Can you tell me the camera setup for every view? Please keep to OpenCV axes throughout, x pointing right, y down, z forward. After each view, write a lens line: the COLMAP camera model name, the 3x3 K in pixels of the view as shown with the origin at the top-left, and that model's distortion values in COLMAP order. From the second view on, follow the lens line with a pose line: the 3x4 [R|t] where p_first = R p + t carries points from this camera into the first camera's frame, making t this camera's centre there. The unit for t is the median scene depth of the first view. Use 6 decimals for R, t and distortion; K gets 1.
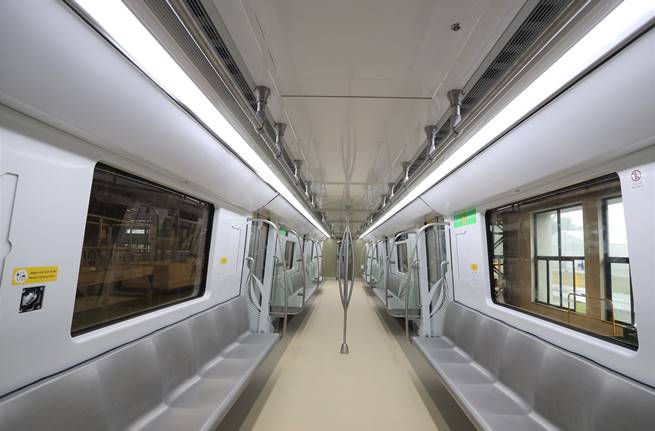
lens RADIAL K [[332.9, 0, 341.3], [0, 332.9, 224.2], [0, 0, 1]] dist [-0.036095, 0.003671]
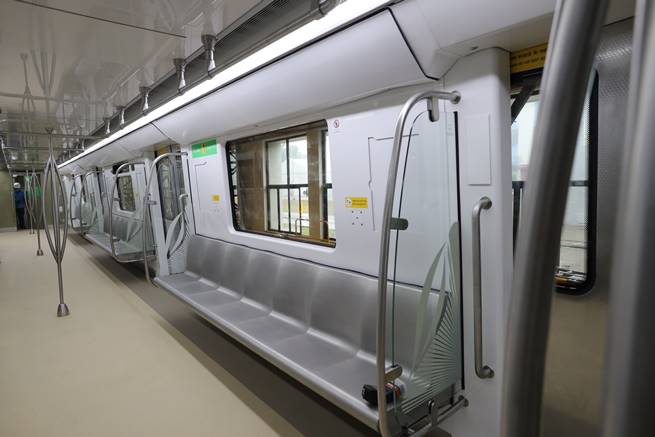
lens RADIAL K [[393.1, 0, 334.0], [0, 393.1, 218.7], [0, 0, 1]] dist [-0.040147, 0.002856]
pose [[0.762942, -0.093615, 0.639653, -0.074865], [-0.017443, 0.986118, 0.165126, -0.009649], [-0.646232, -0.137139, 0.750718, -0.109096]]
